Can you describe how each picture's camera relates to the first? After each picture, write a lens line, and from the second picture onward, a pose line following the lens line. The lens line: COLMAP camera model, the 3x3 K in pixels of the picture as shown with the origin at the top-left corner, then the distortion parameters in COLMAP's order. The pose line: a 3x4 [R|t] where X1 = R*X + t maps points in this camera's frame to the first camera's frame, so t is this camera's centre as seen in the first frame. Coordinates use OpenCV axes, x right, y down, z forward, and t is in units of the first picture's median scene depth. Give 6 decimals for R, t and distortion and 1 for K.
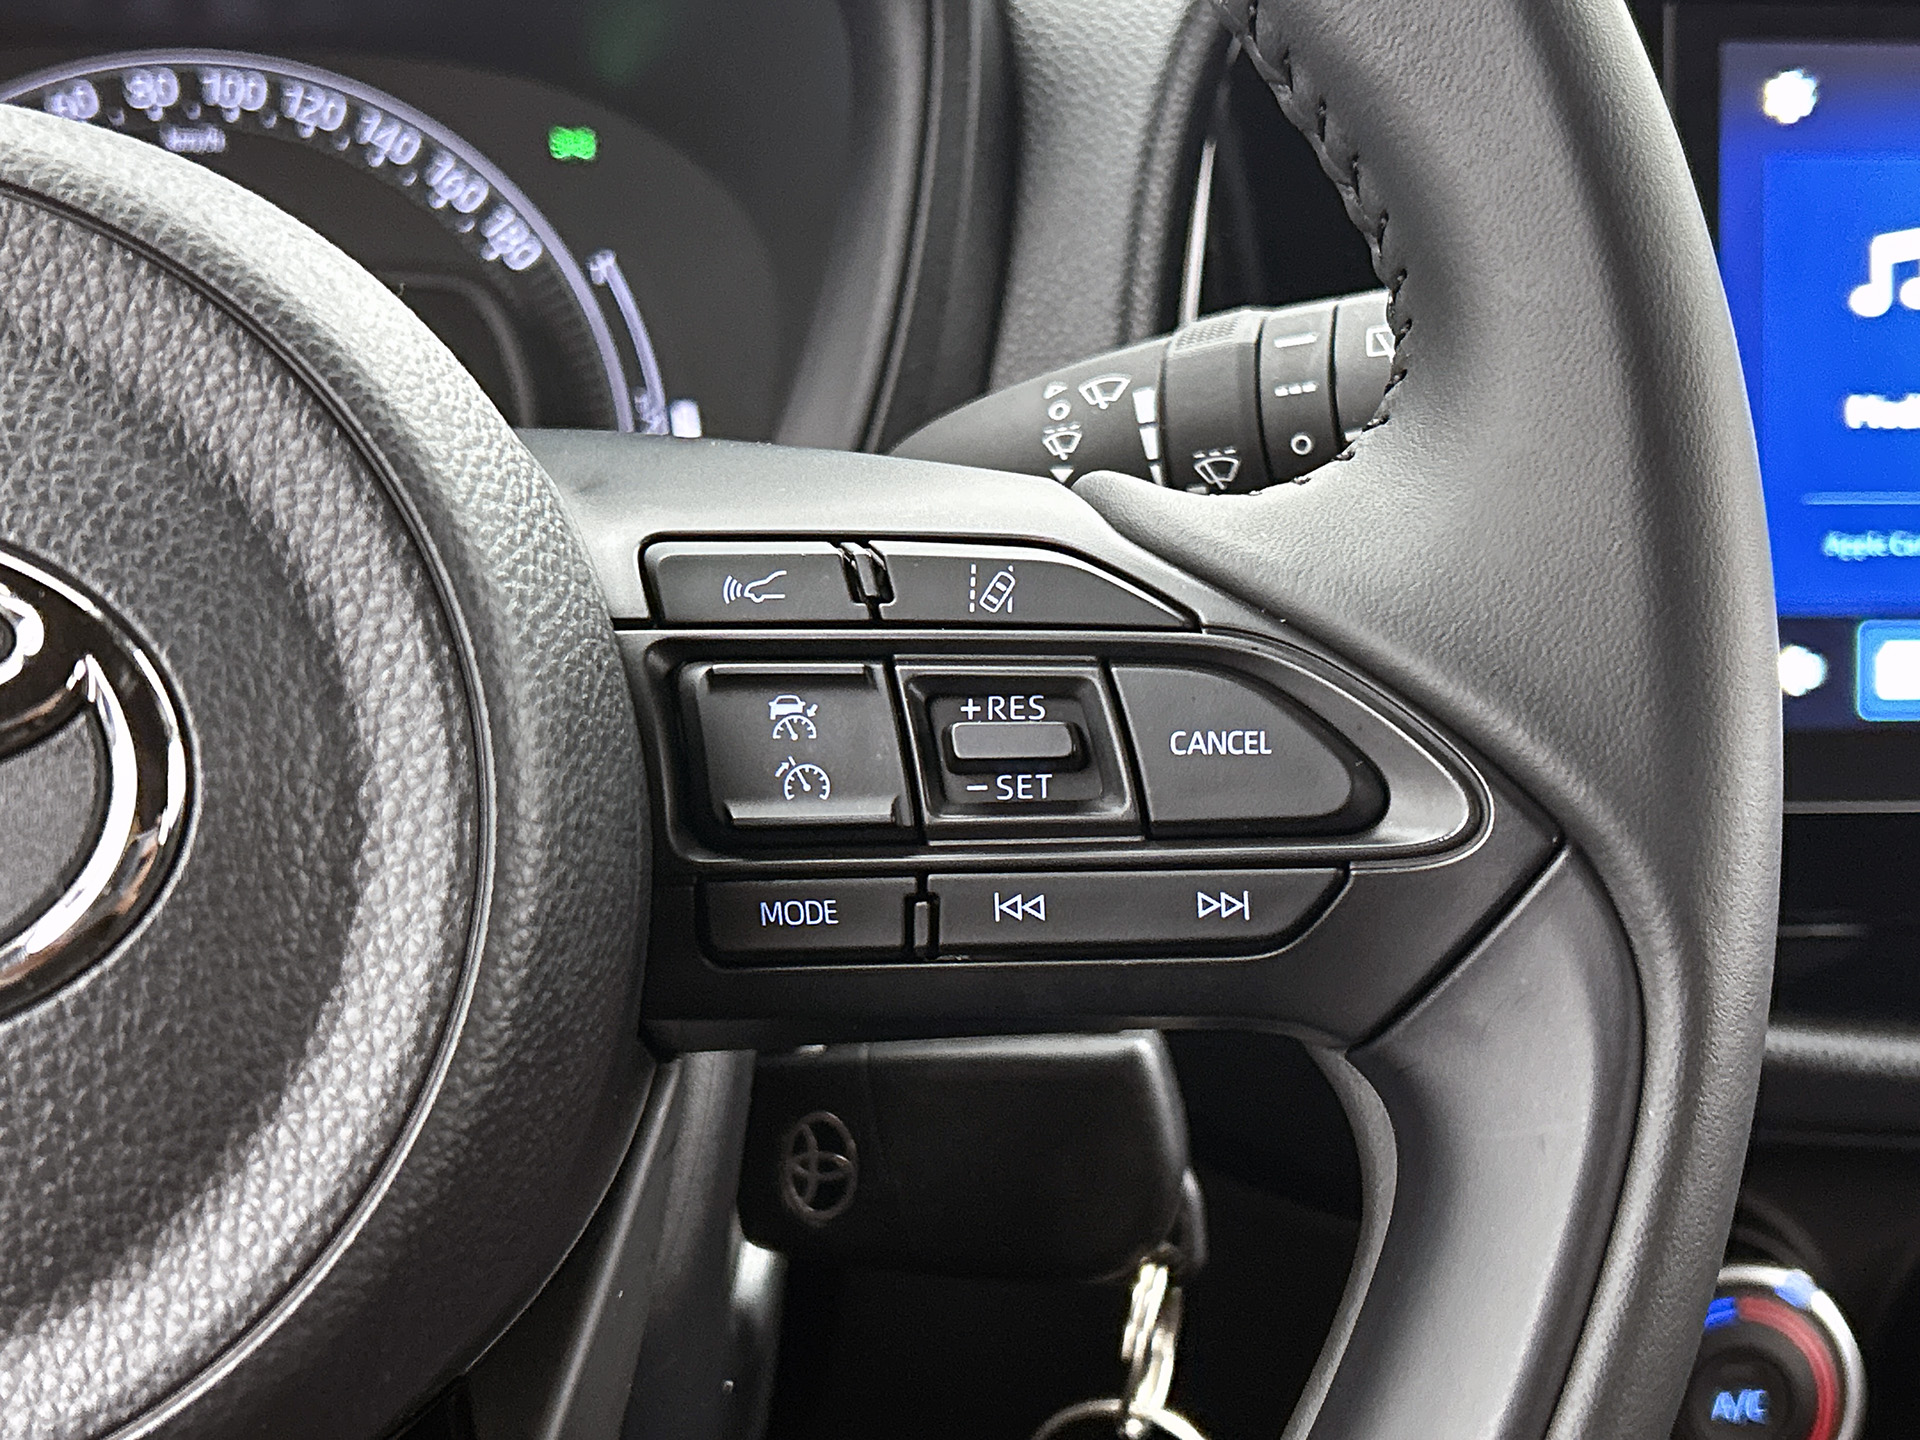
lens RADIAL K [[2692.5, 0, 956.2], [0, 2692.5, 714.2], [0, 0, 1]] dist [0.115535, 0.000000]
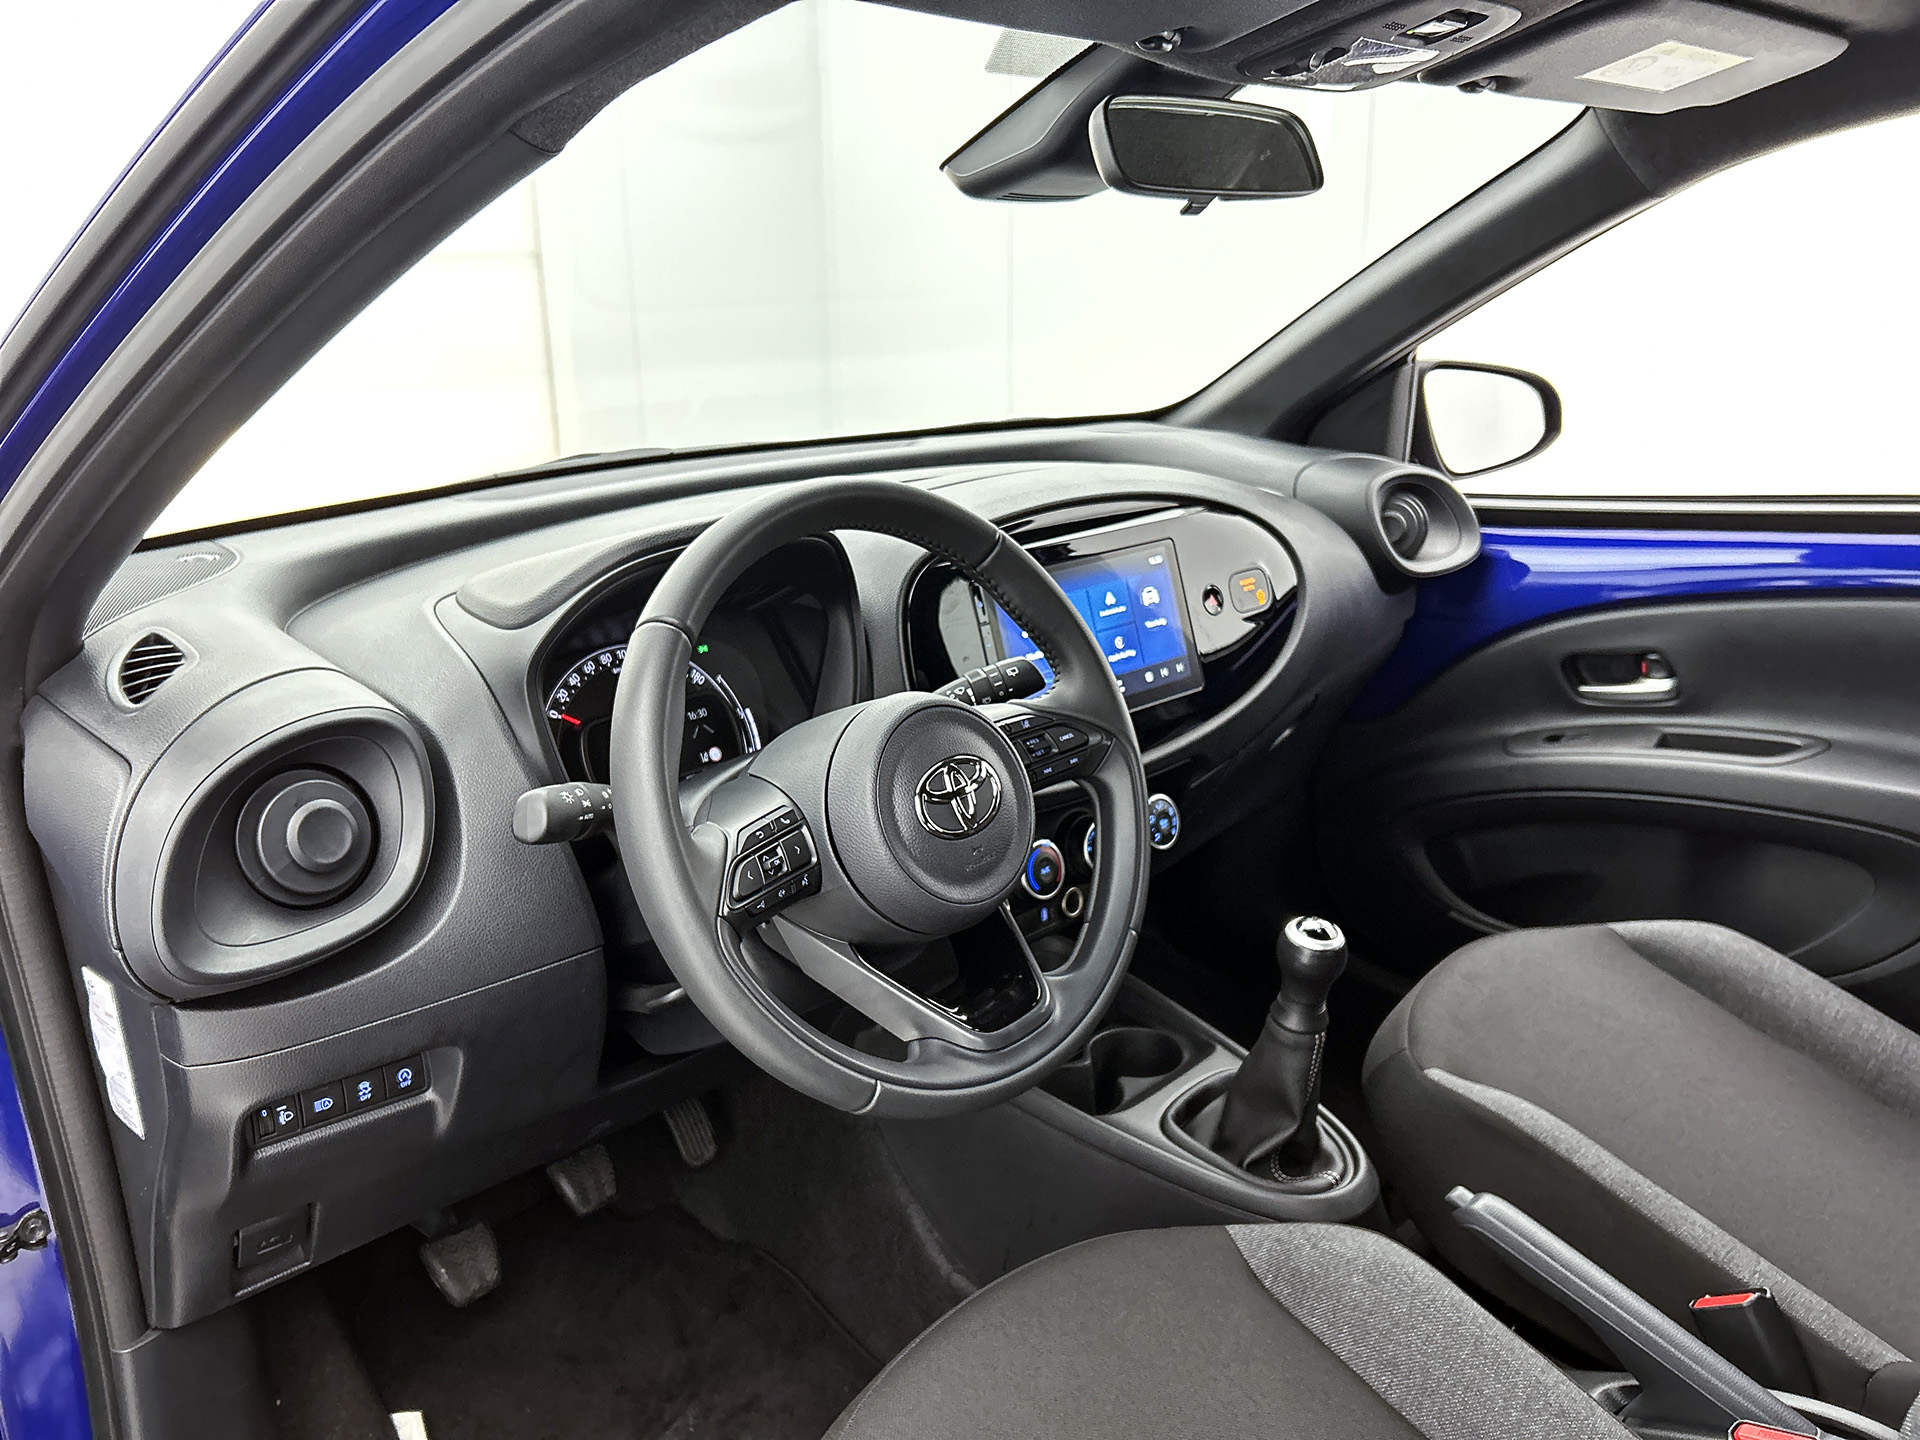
lens RADIAL K [[1448.6, 0, 951.5], [0, 1448.6, 729.1], [0, 0, 1]] dist [0.043109, -0.051346]
pose [[0.812397, -0.230305, 0.535696, -1.377928], [0.229380, 0.970851, 0.069524, -0.232292], [-0.536092, 0.066397, 0.841544, -1.239476]]
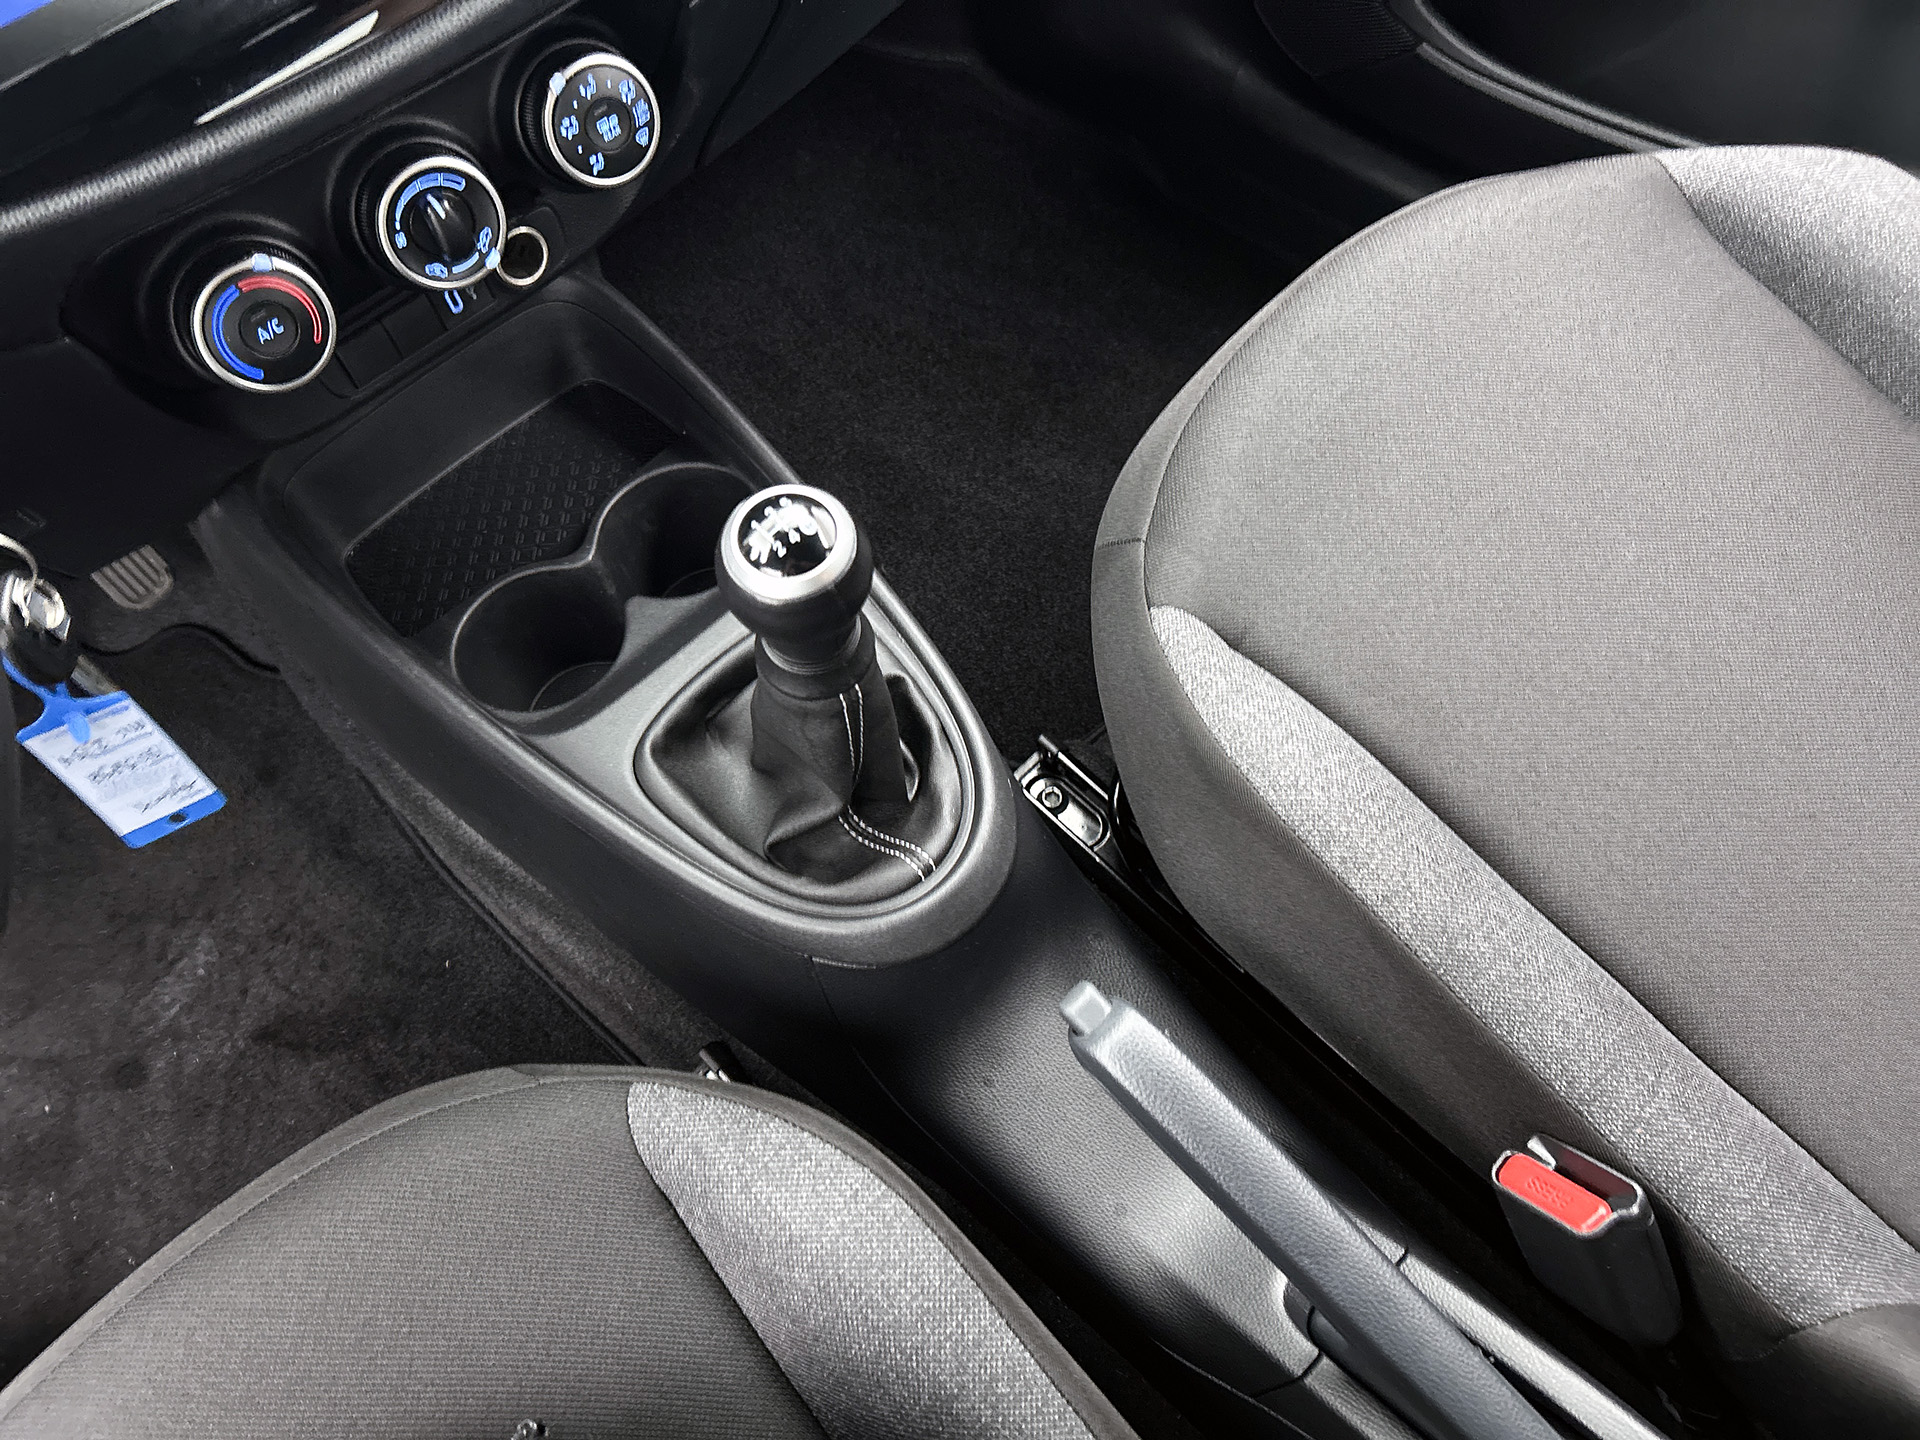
lens RADIAL K [[1448.6, 0, 962.1], [0, 1448.6, 707.0], [0, 0, 1]] dist [0.043109, -0.051346]
pose [[0.818831, -0.546680, 0.175091, 0.458068], [0.309753, 0.677591, 0.667026, -0.155156], [-0.483290, -0.491947, 0.724168, -0.220734]]
